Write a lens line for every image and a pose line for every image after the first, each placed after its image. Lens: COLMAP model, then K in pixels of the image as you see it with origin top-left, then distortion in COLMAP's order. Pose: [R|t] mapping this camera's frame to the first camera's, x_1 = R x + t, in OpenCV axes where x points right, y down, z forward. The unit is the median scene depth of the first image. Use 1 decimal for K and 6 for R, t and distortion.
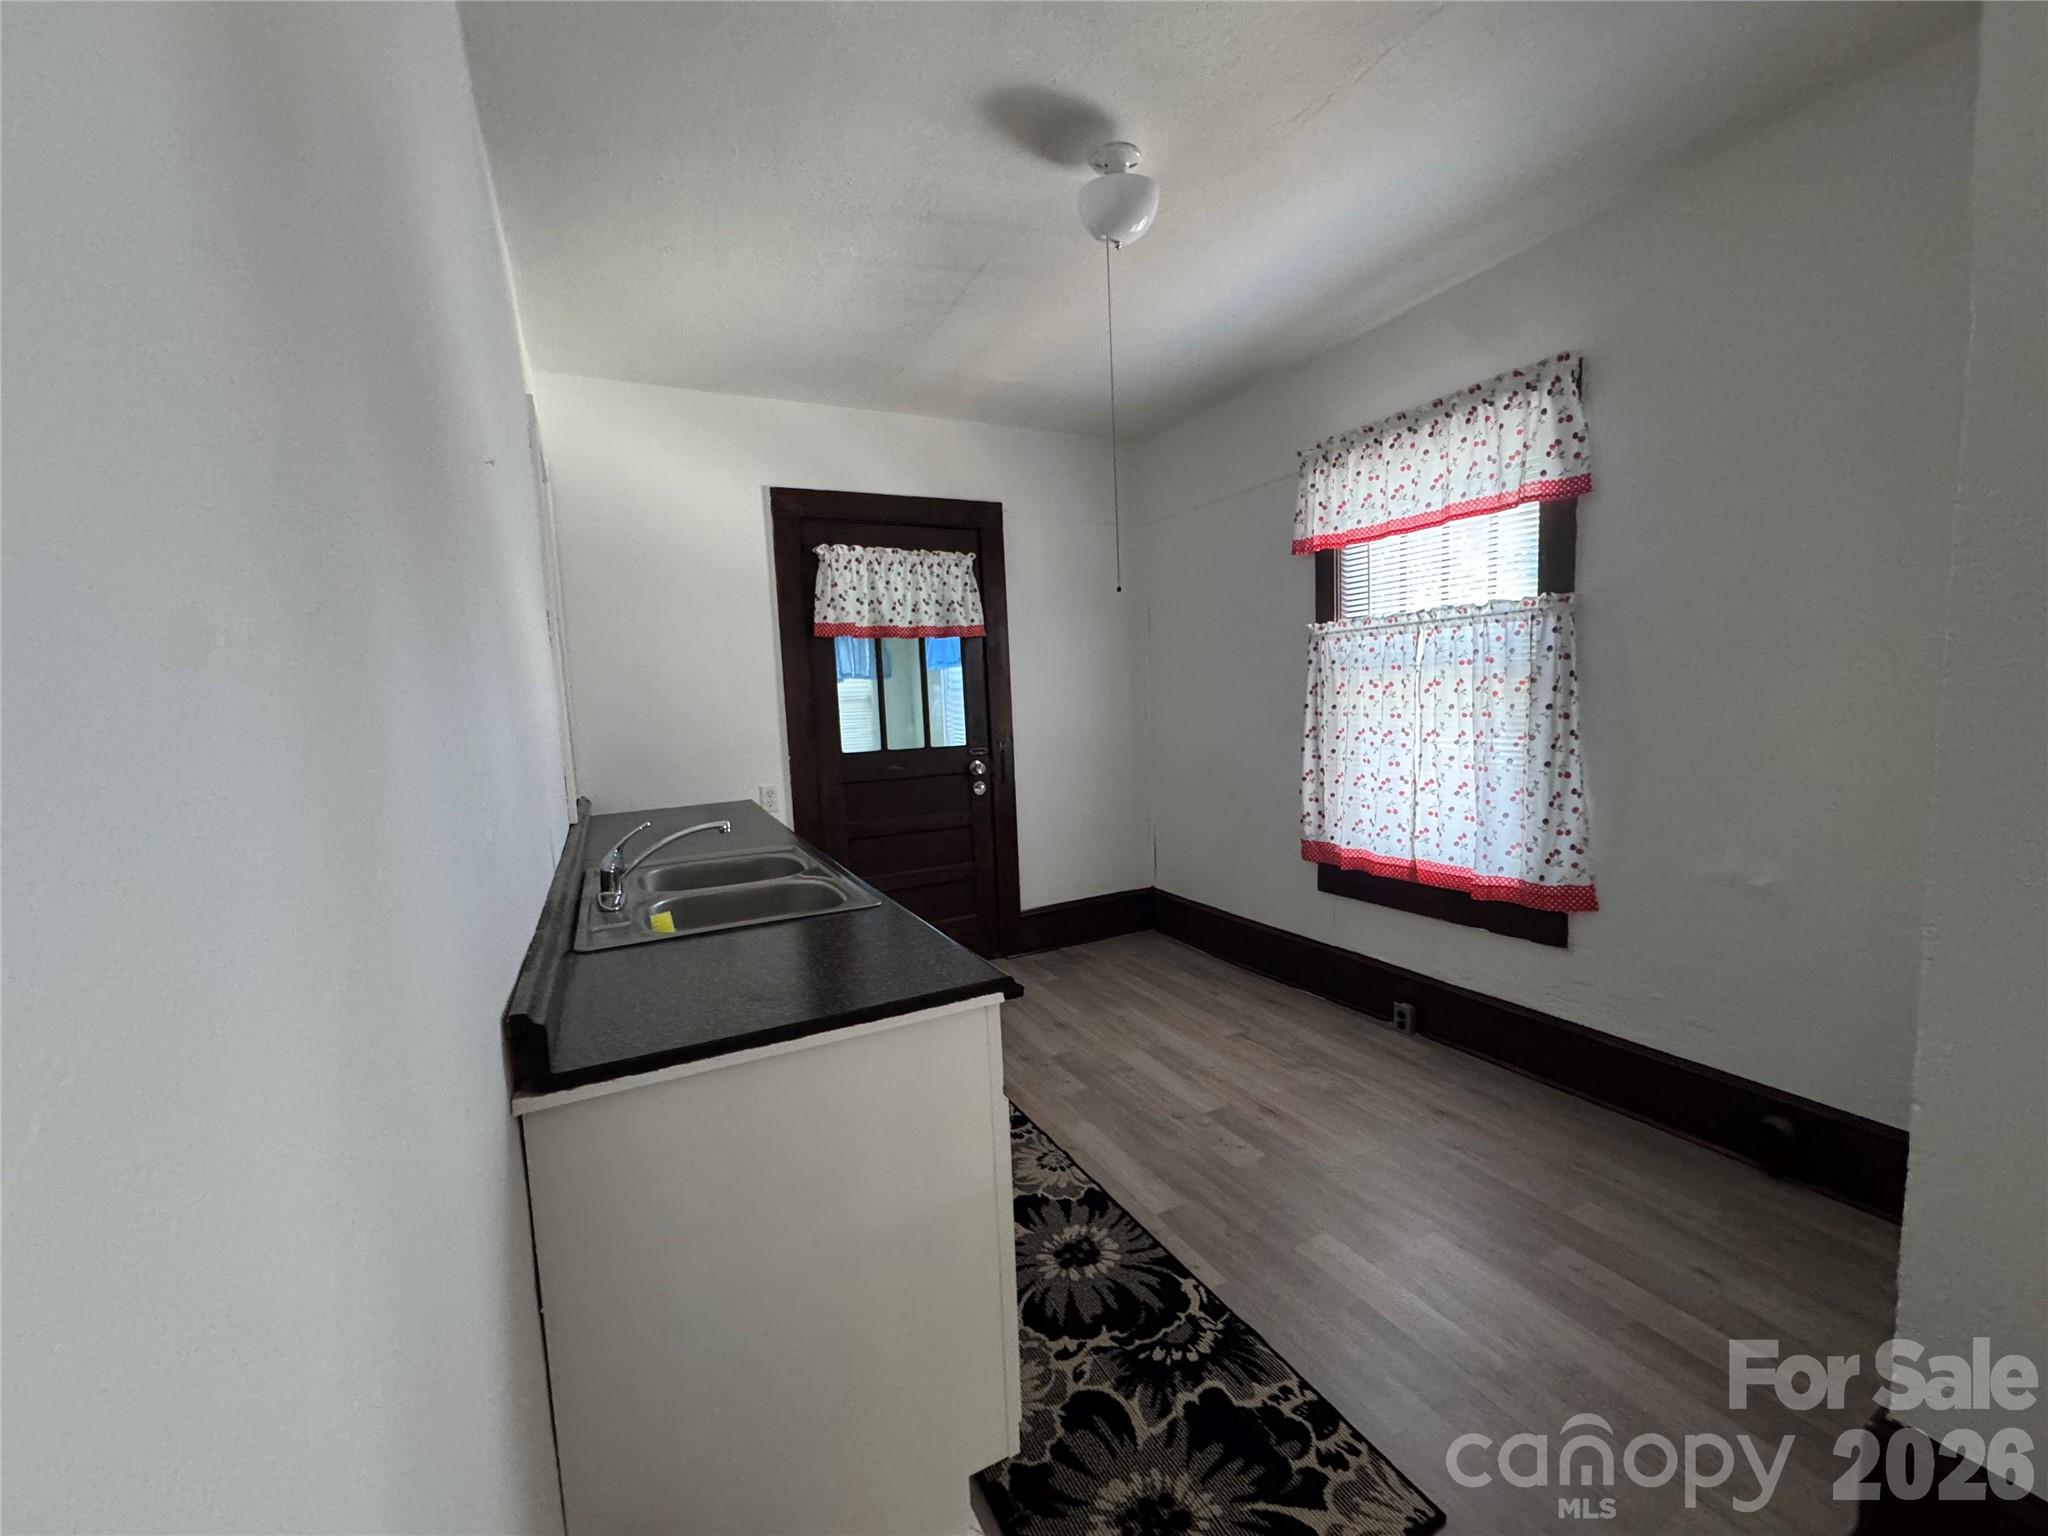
lens RADIAL K [[817.5, 0, 1023.3], [0, 817.5, 767.4], [0, 0, 1]] dist [-0.005406, 0.000281]
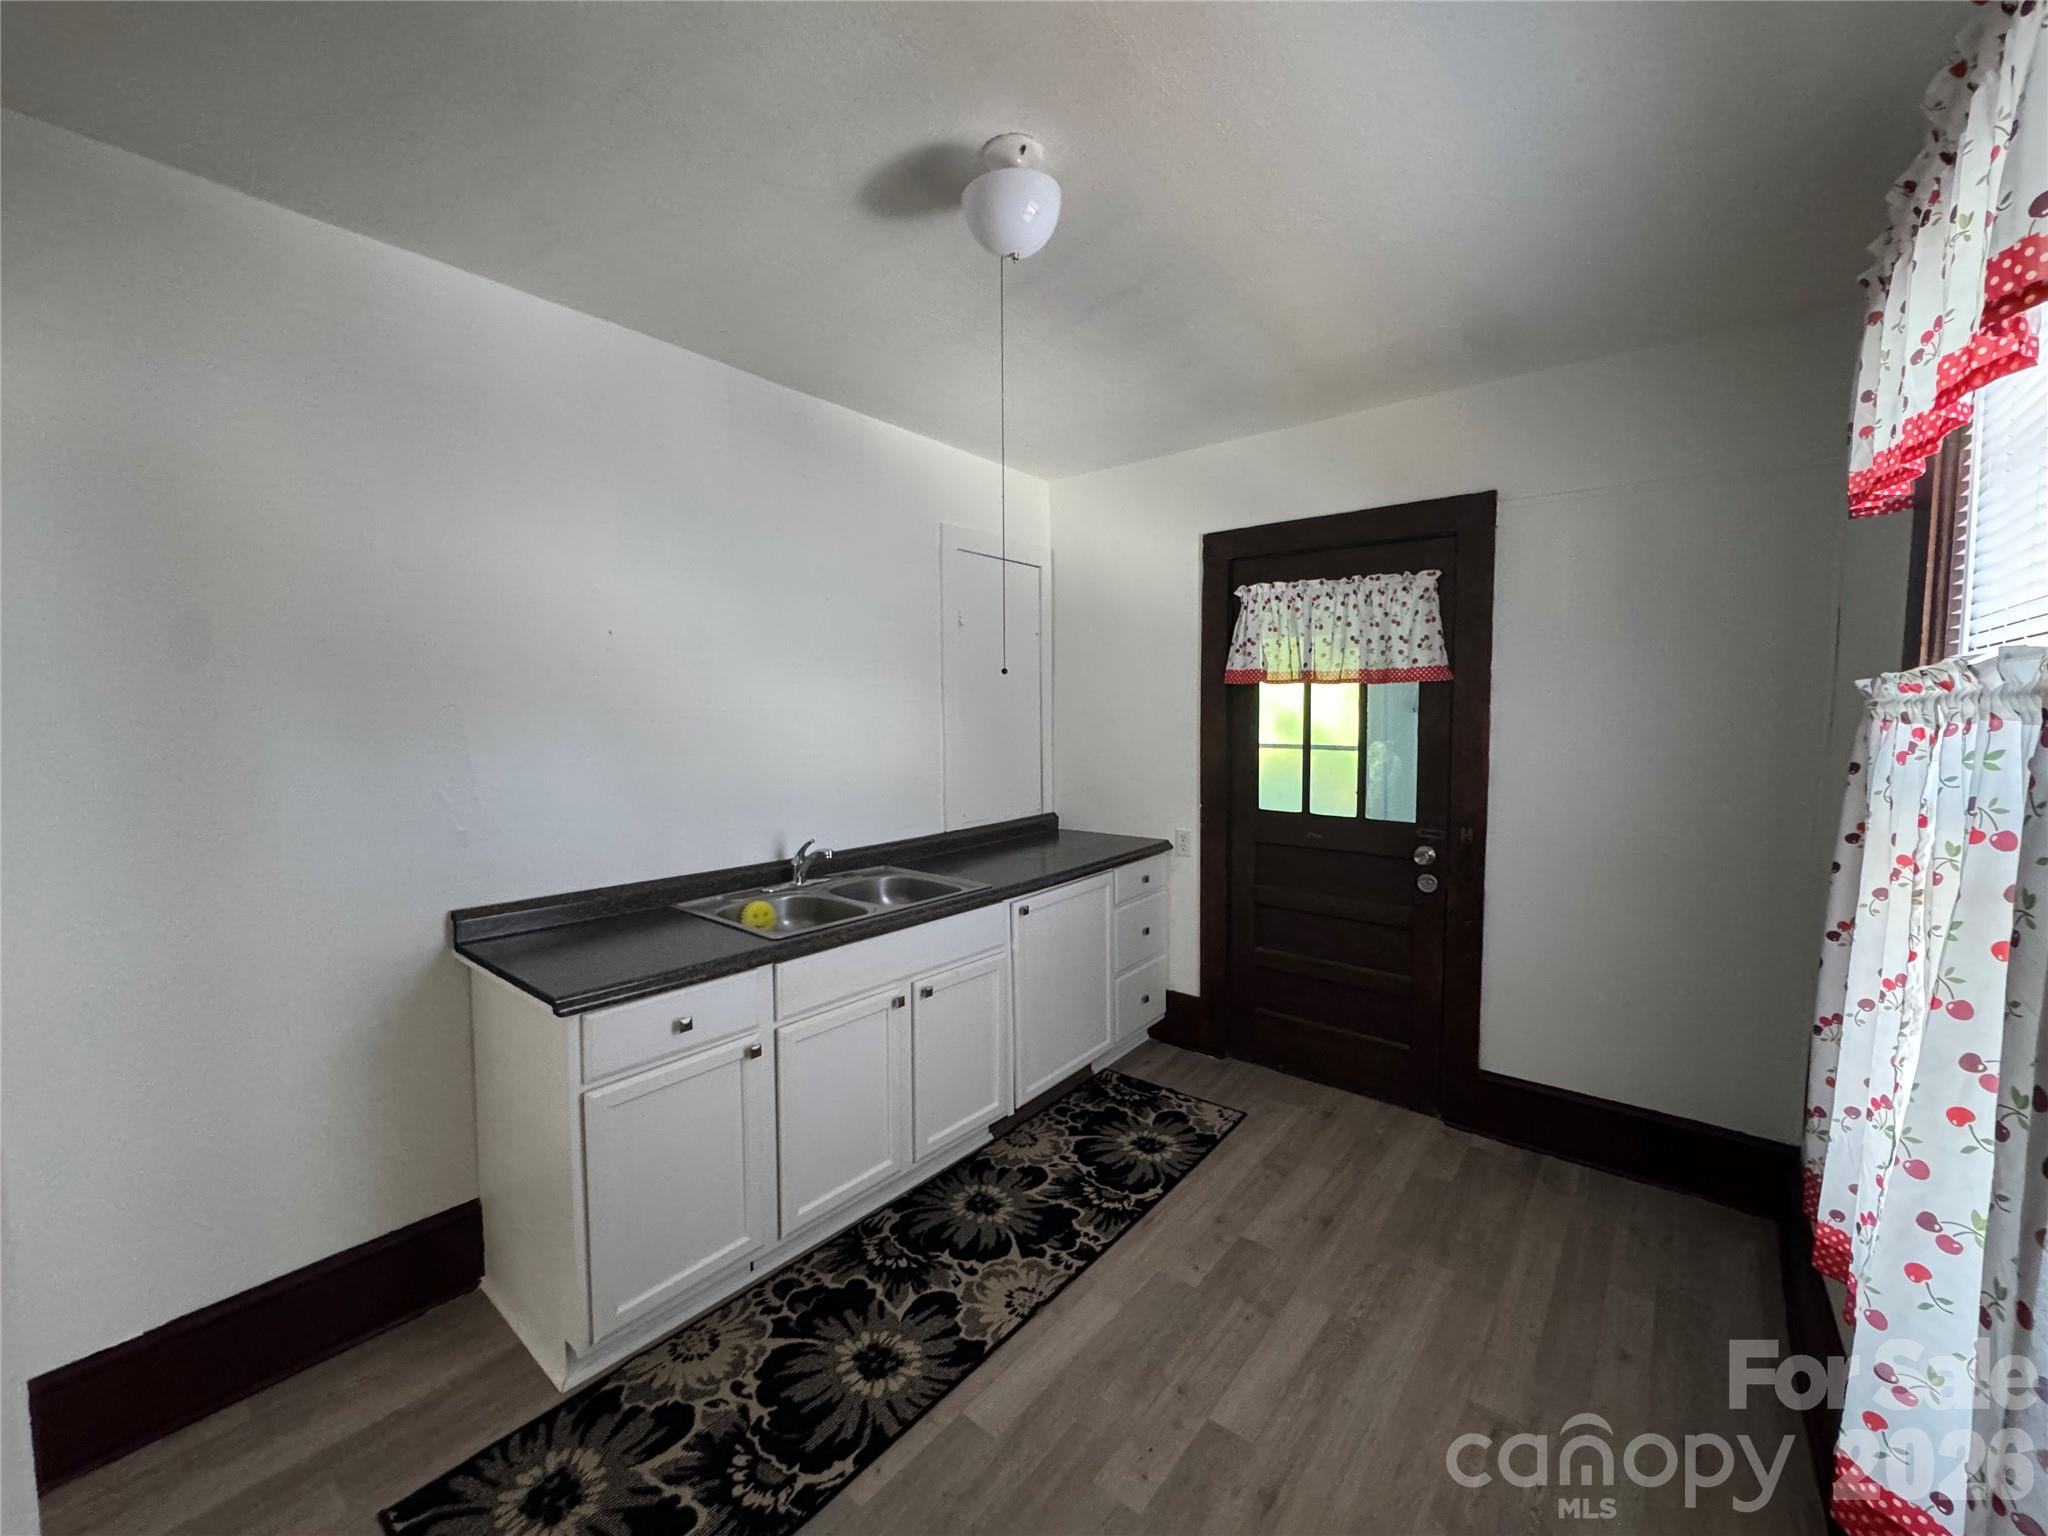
lens RADIAL K [[817.5, 0, 1027.4], [0, 817.5, 767.6], [0, 0, 1]] dist [-0.005406, 0.000281]
pose [[0.400167, 0.108456, -0.910002, 0.855179], [-0.103815, 0.991946, 0.072570, -0.174846], [0.910543, 0.065431, 0.408204, 0.654583]]
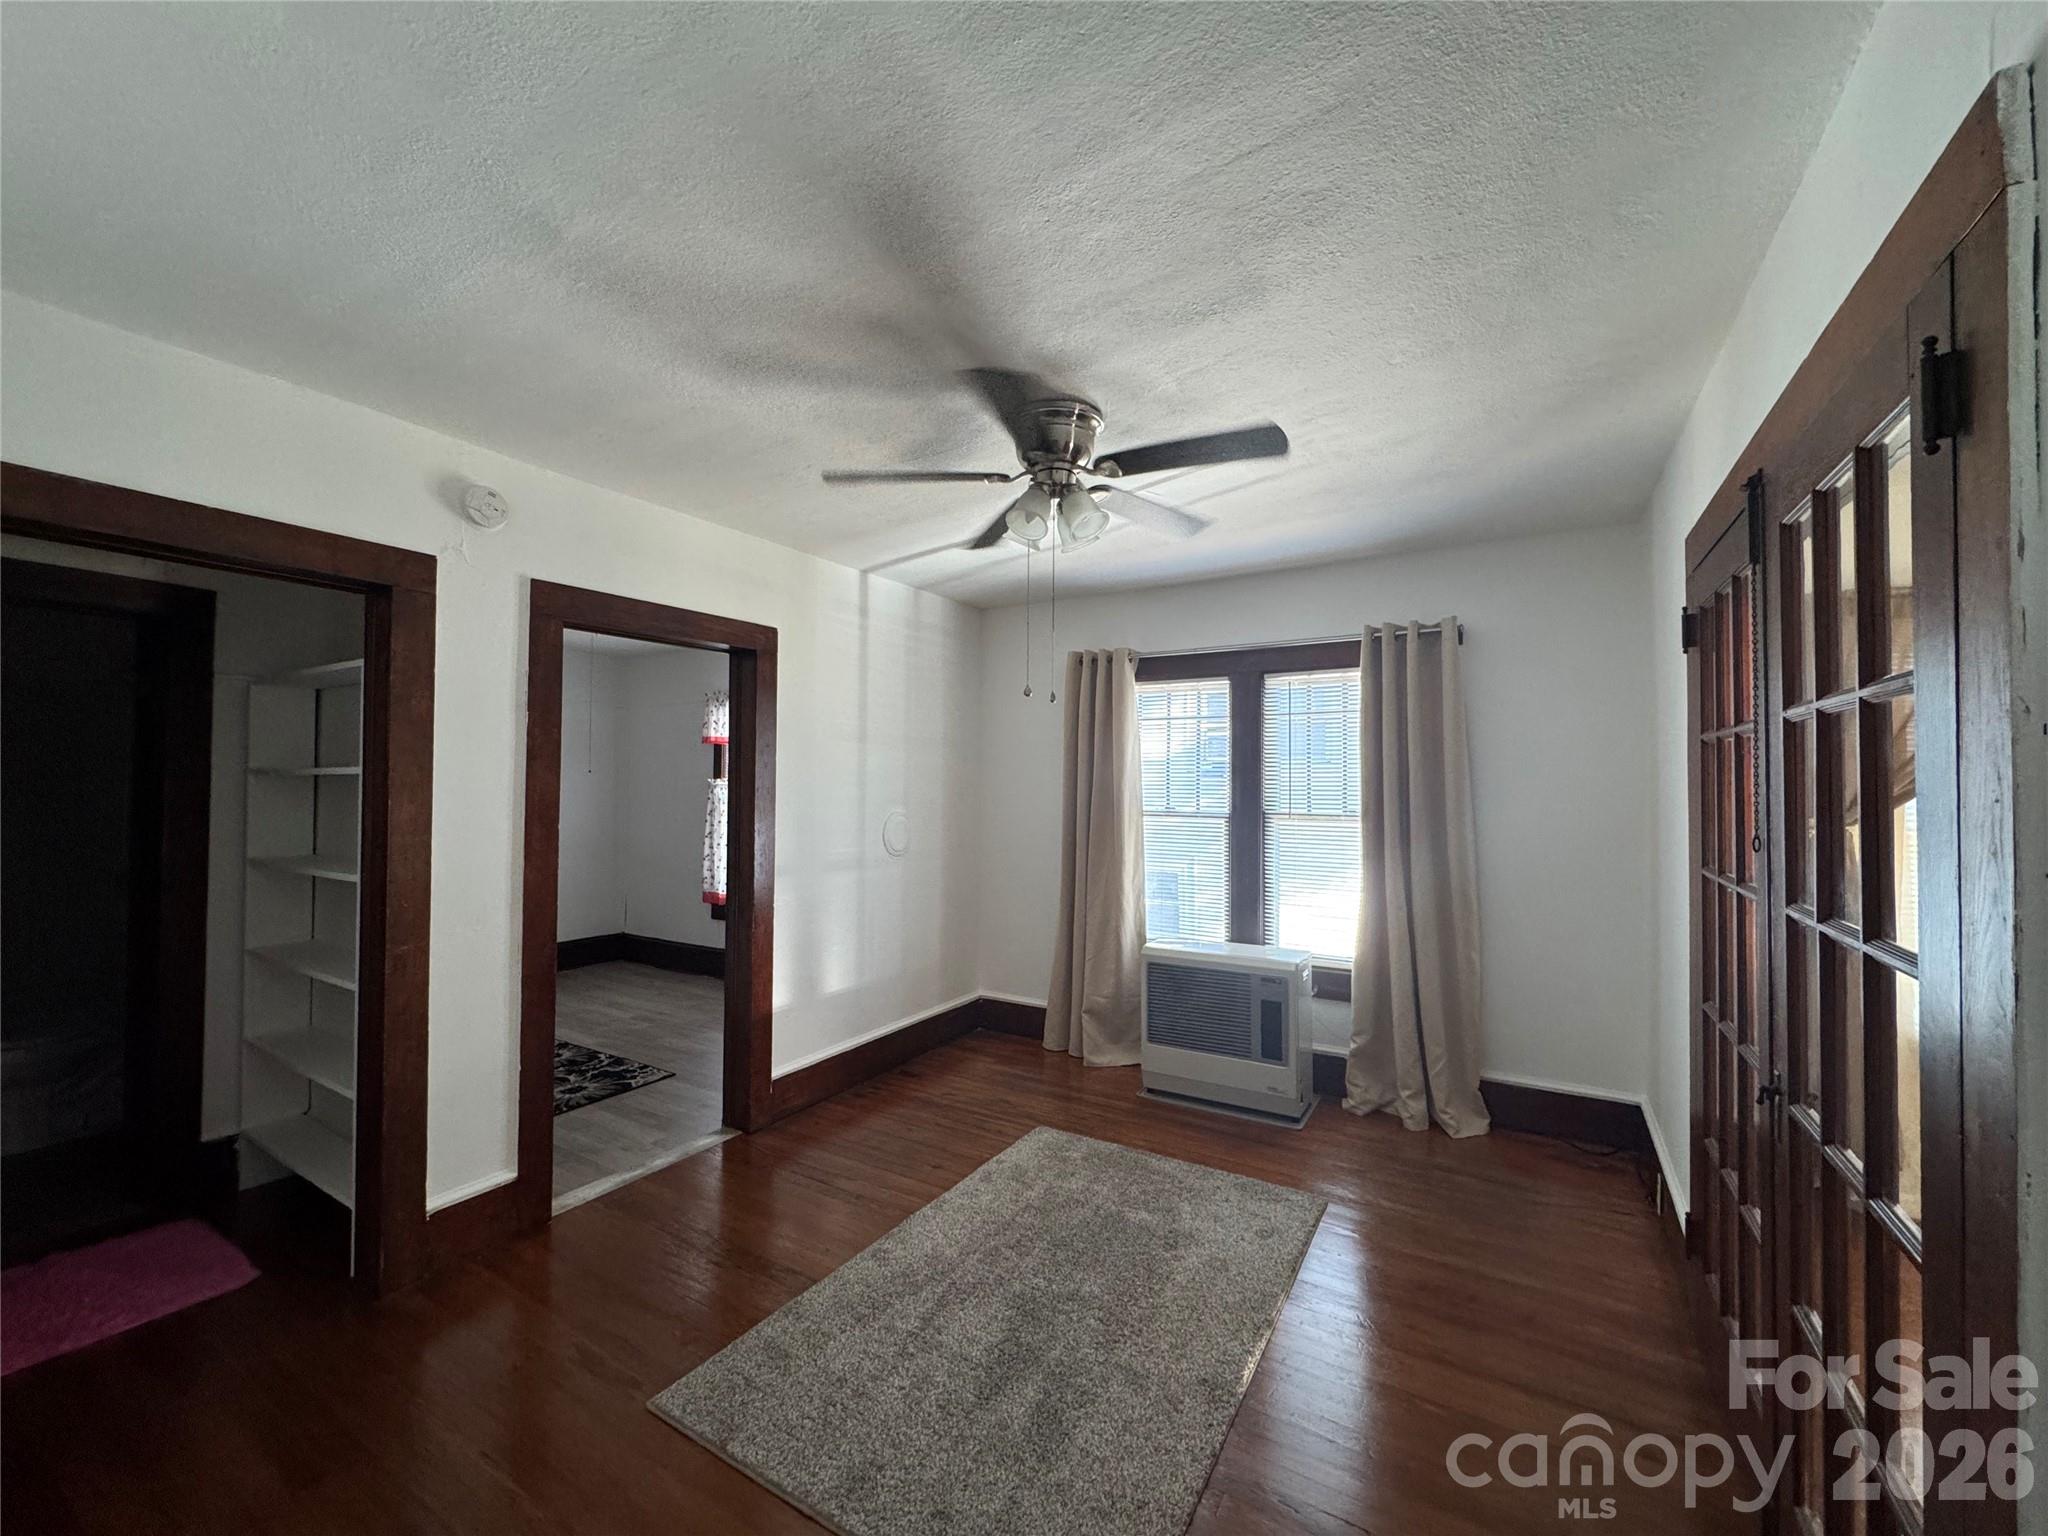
lens RADIAL K [[817.5, 0, 1037.1], [0, 817.5, 766.7], [0, 0, 1]] dist [-0.005406, 0.000281]
pose [[0.845976, 0.058008, 0.530056, -0.036790], [0.012282, 0.991681, -0.128130, 0.083861], [-0.533079, 0.114905, 0.838226, -1.608108]]
